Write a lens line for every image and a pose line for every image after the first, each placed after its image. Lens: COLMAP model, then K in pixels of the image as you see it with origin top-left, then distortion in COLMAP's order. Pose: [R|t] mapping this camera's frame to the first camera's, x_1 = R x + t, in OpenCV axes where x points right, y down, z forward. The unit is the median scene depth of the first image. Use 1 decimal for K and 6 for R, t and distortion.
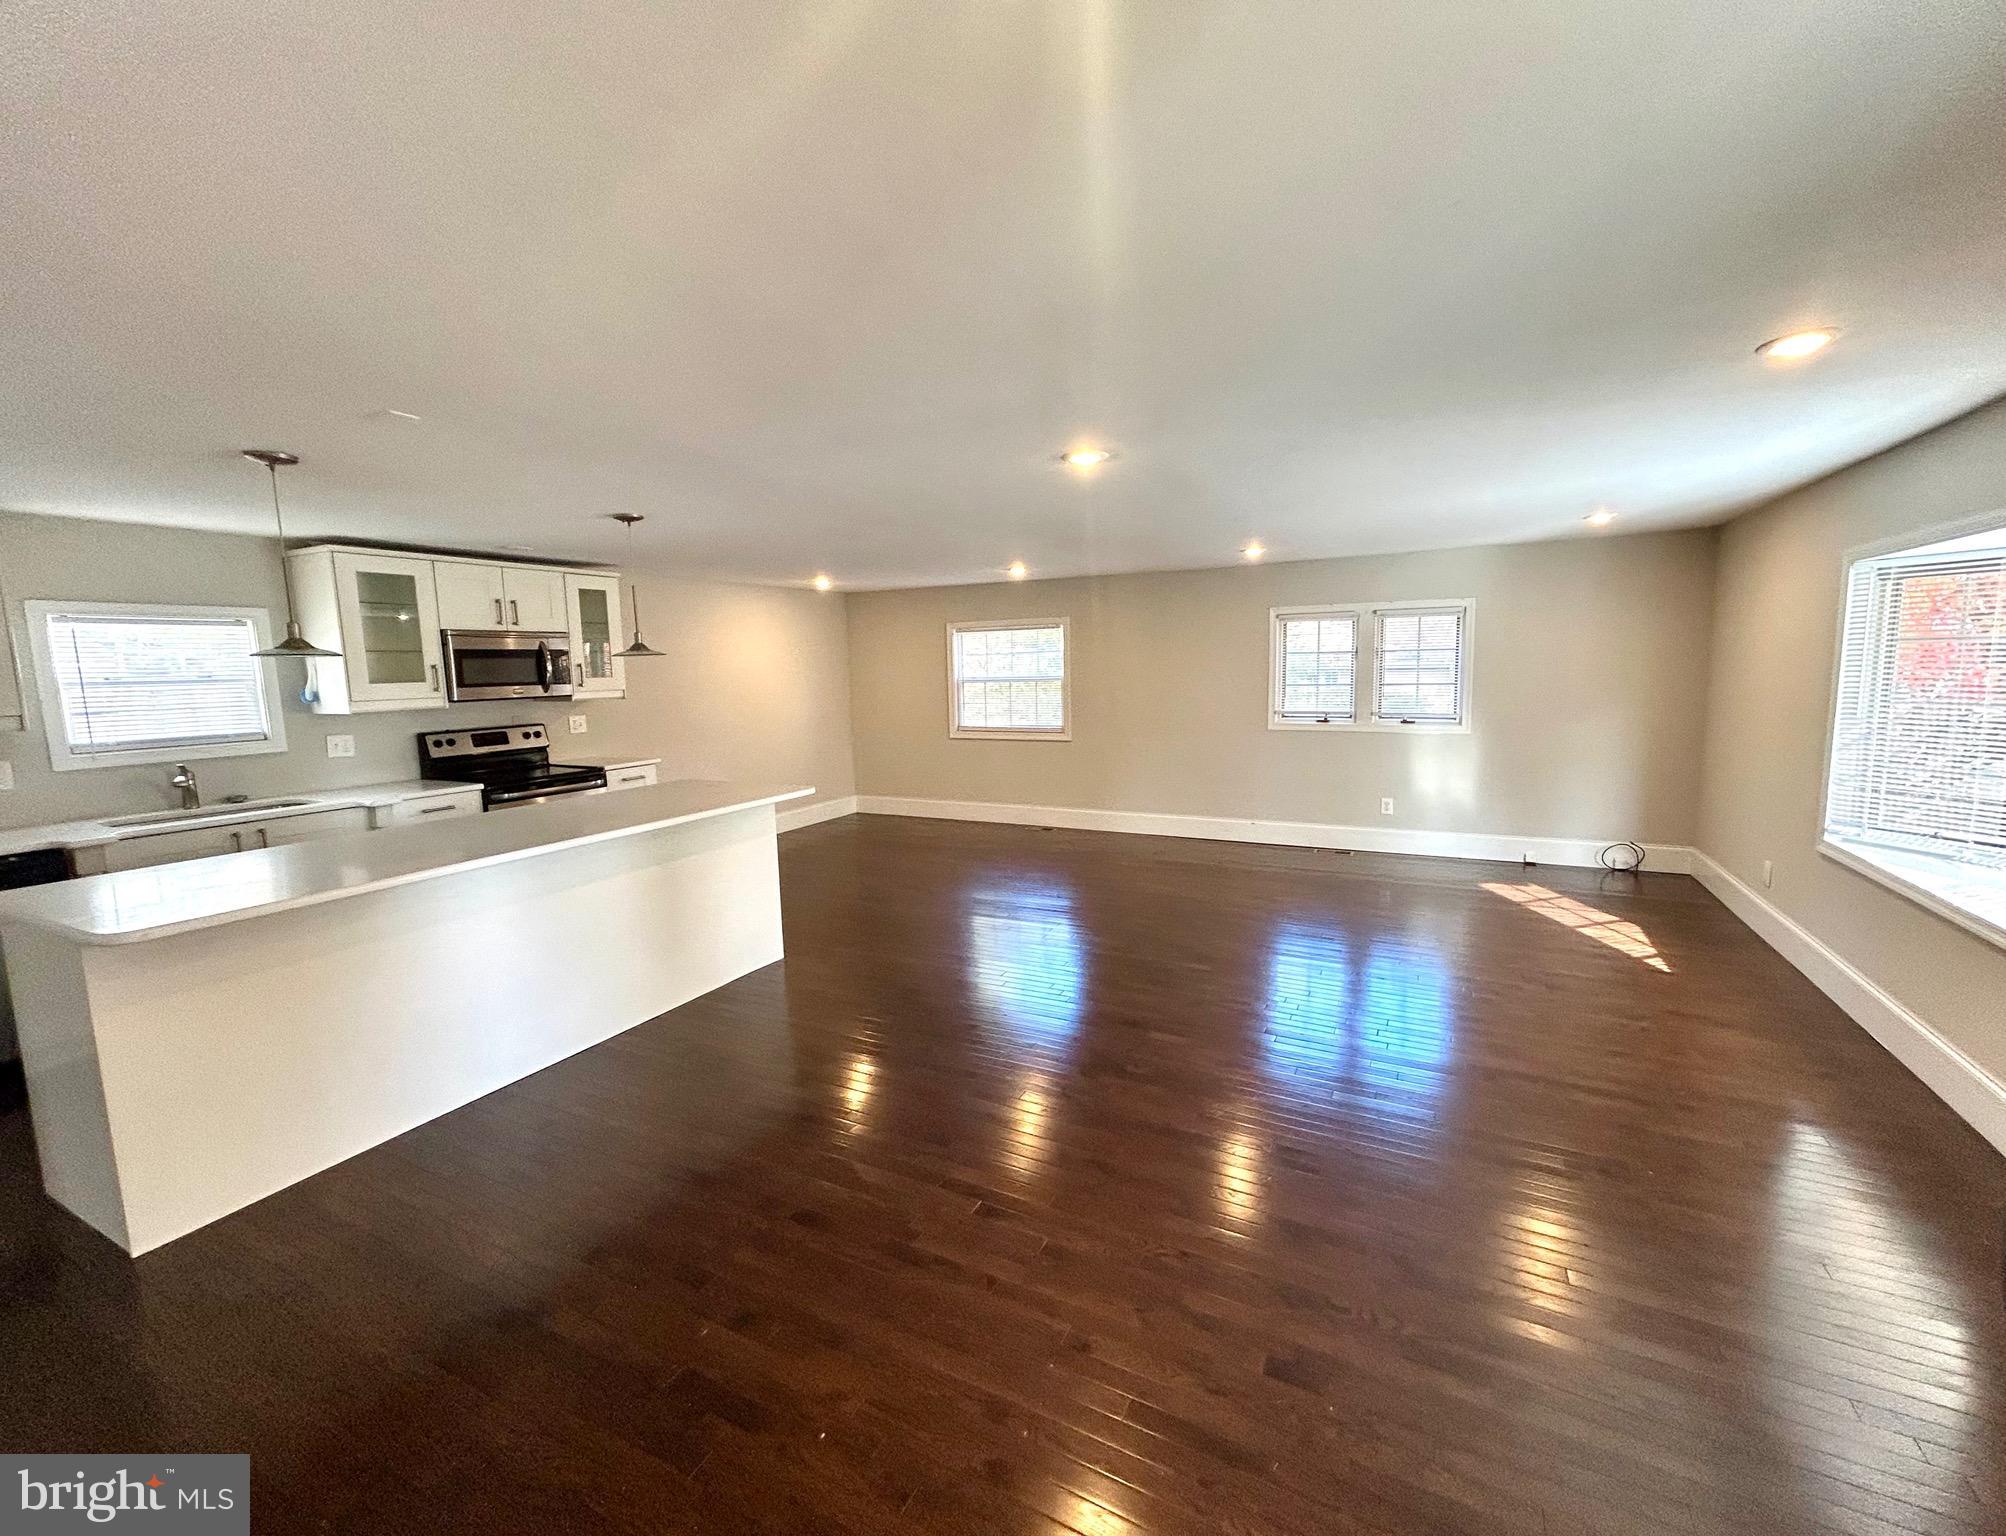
lens RADIAL K [[823.4, 0, 993.2], [0, 823.4, 767.1], [0, 0, 1]] dist [0.000680, 0.000332]
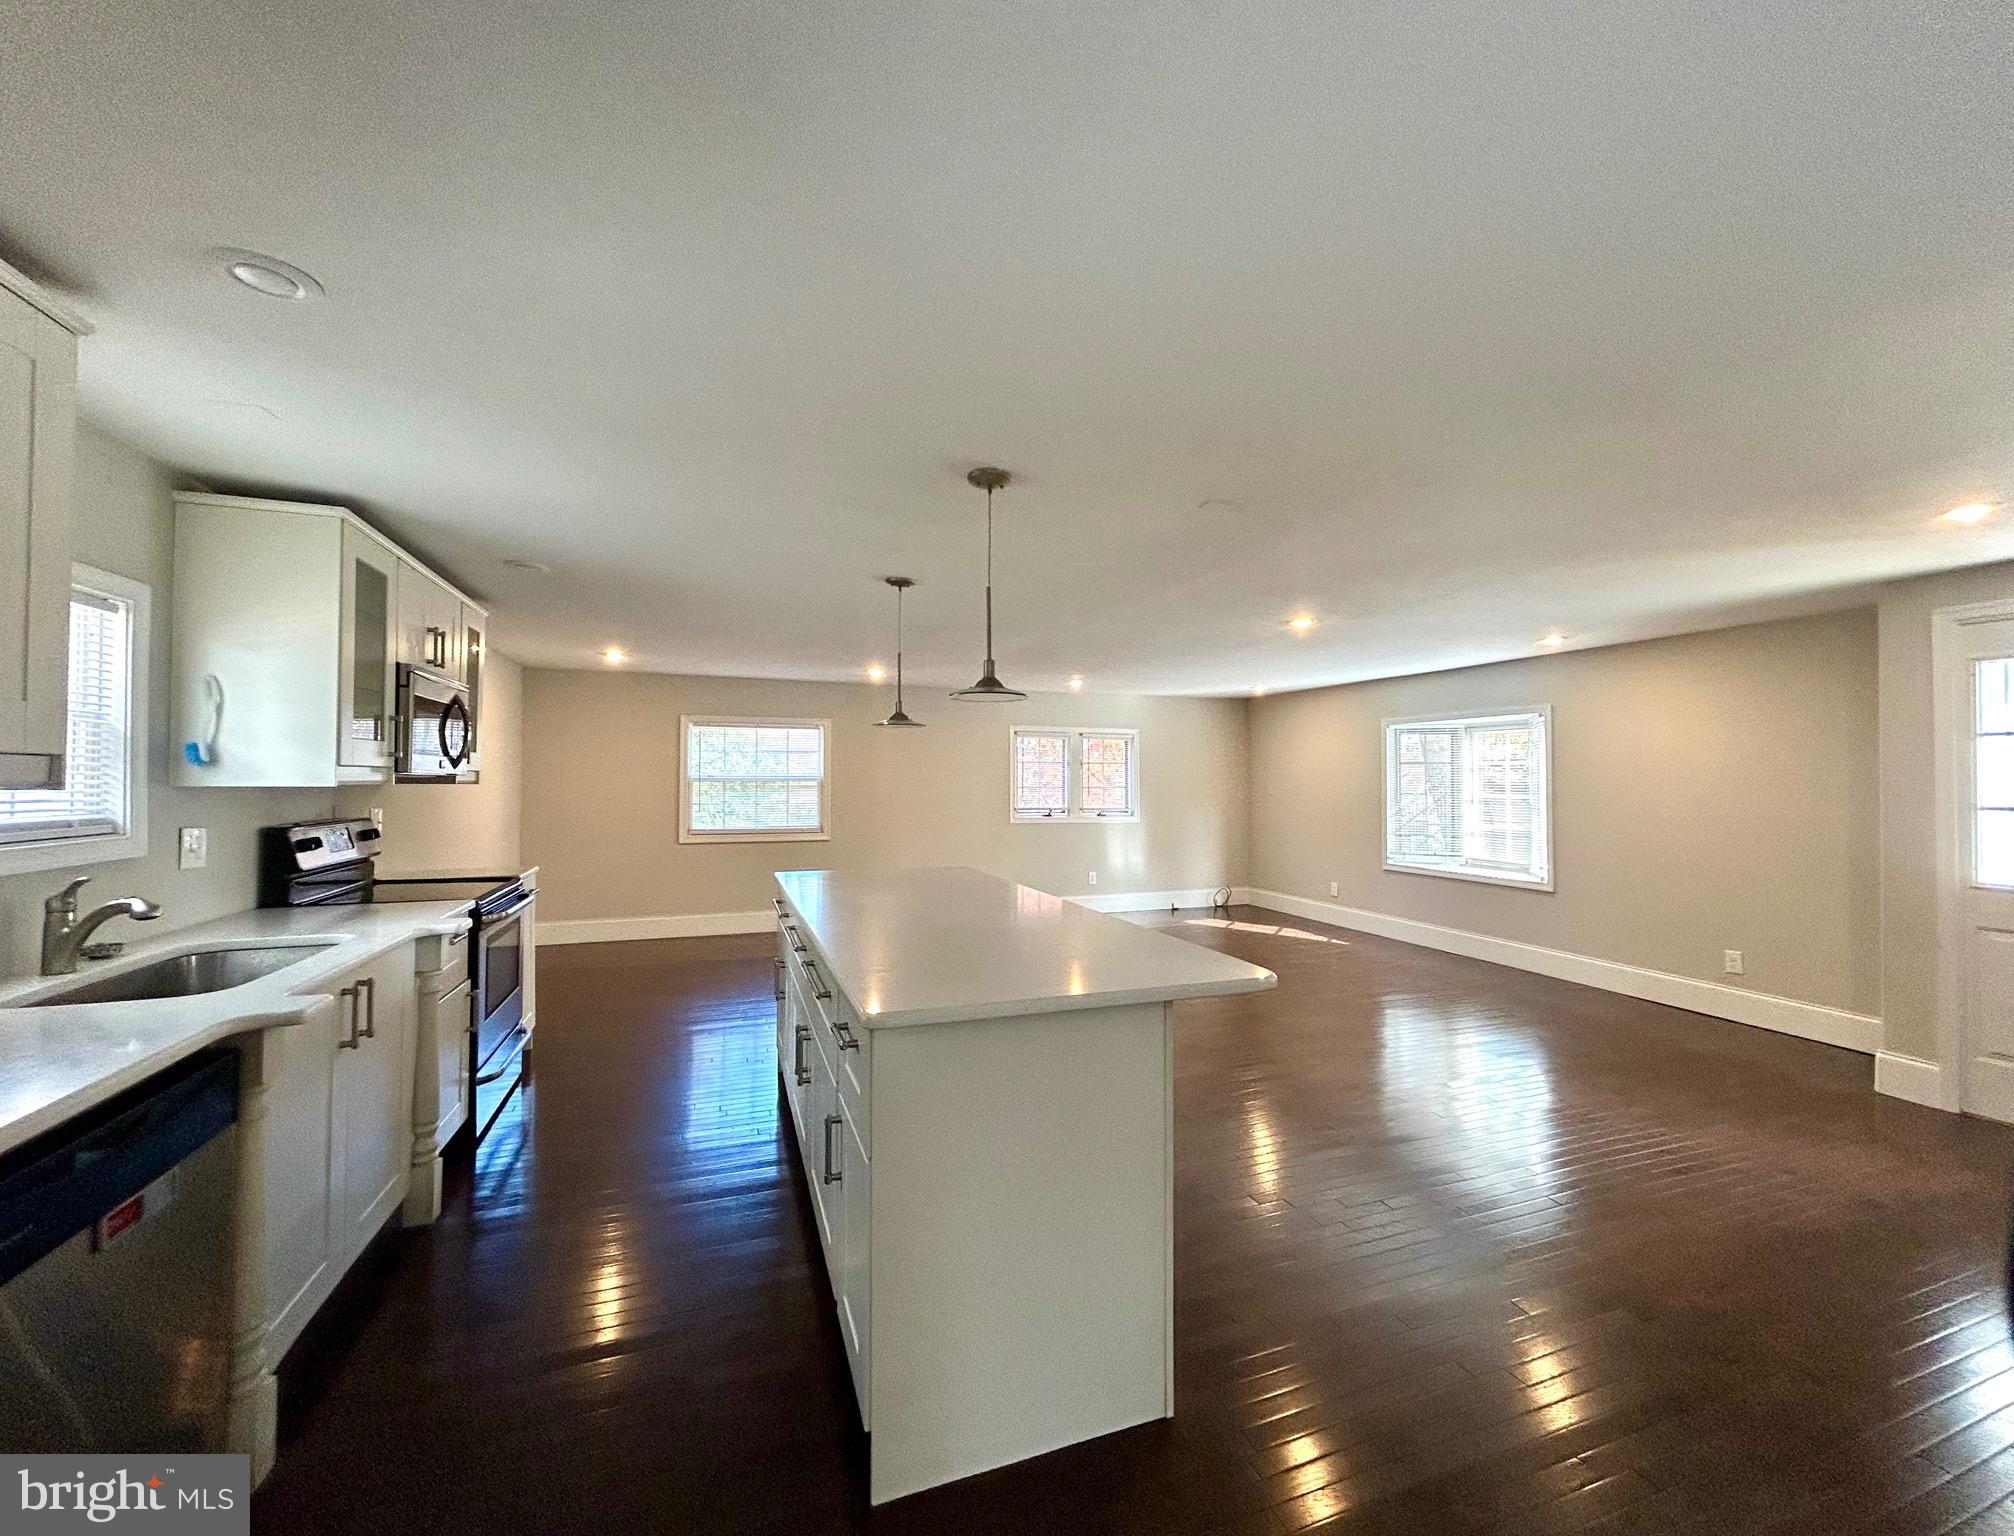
lens RADIAL K [[826.7, 0, 1021.1], [0, 826.7, 764.2], [0, 0, 1]] dist [0.000680, 0.000332]
pose [[0.679418, 0.039675, 0.732678, -0.671986], [0.071495, 0.990206, -0.119918, 0.019637], [-0.730260, 0.133858, 0.669927, 0.186396]]
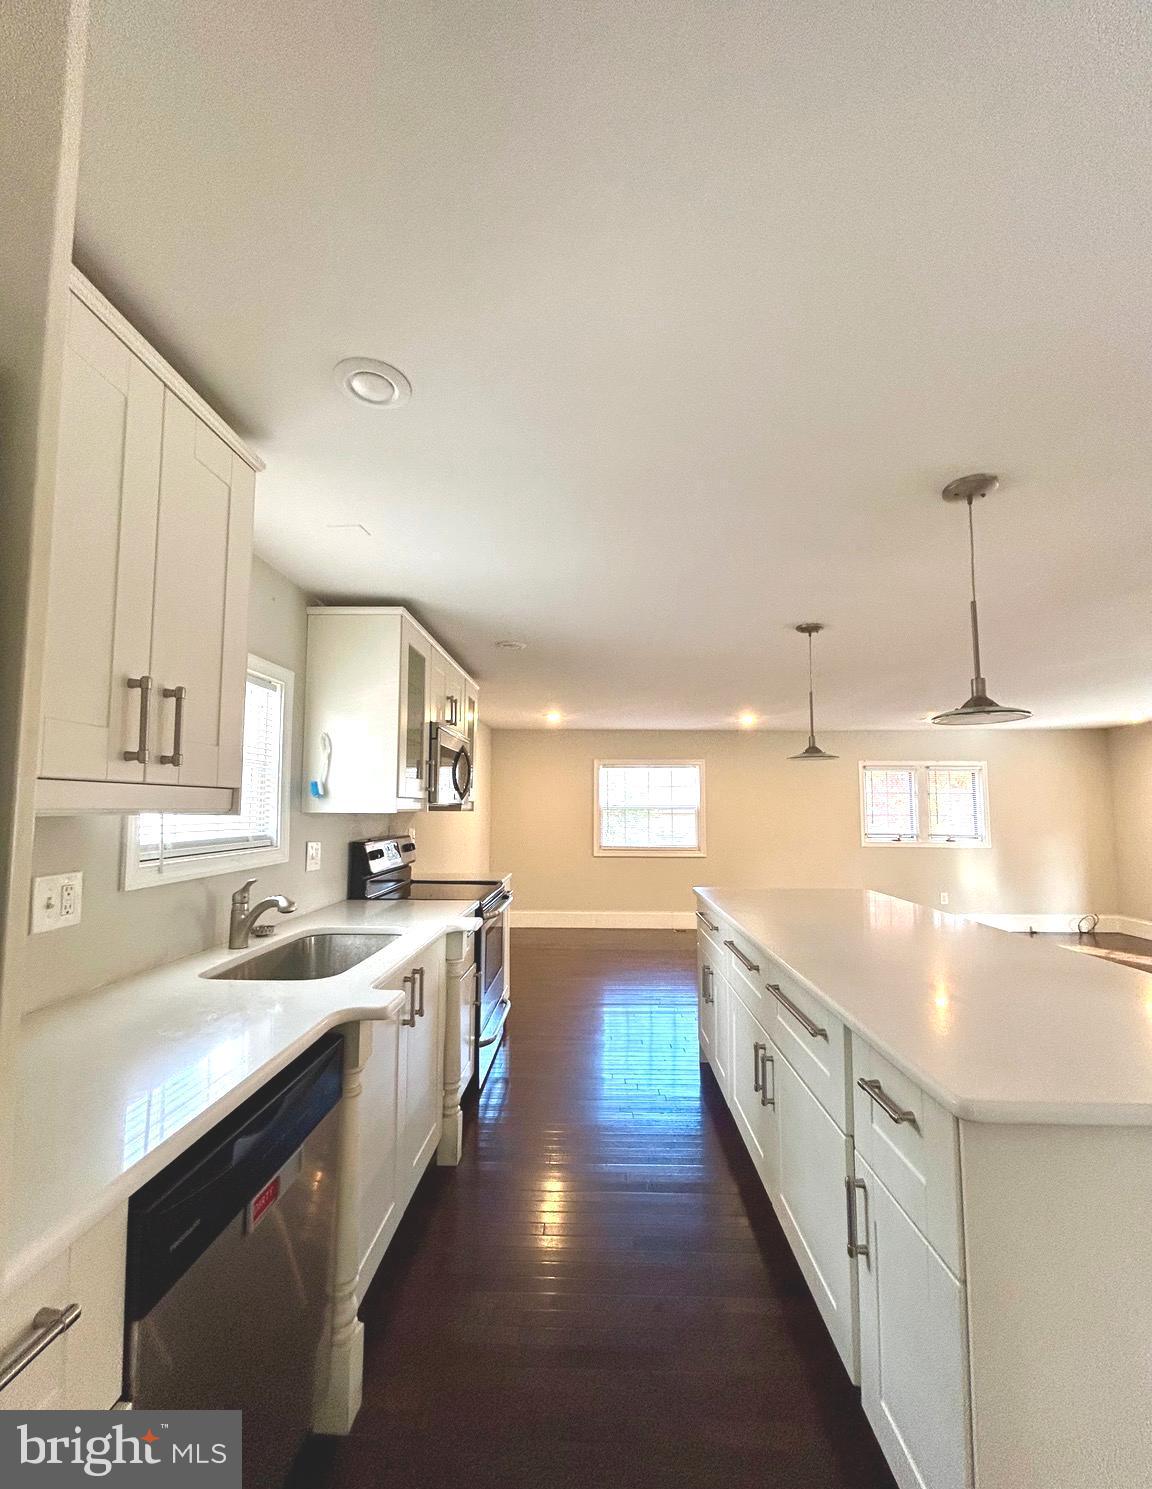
lens RADIAL K [[624.0, 0, 581.9], [0, 624.0, 761.6], [0, 0, 1]] dist [-0.001070, 0.001378]
pose [[0.901228, 0.058249, 0.429413, -0.670374], [0.029389, 0.980428, -0.194674, 0.006786], [-0.432348, 0.188065, 0.881877, 0.295746]]
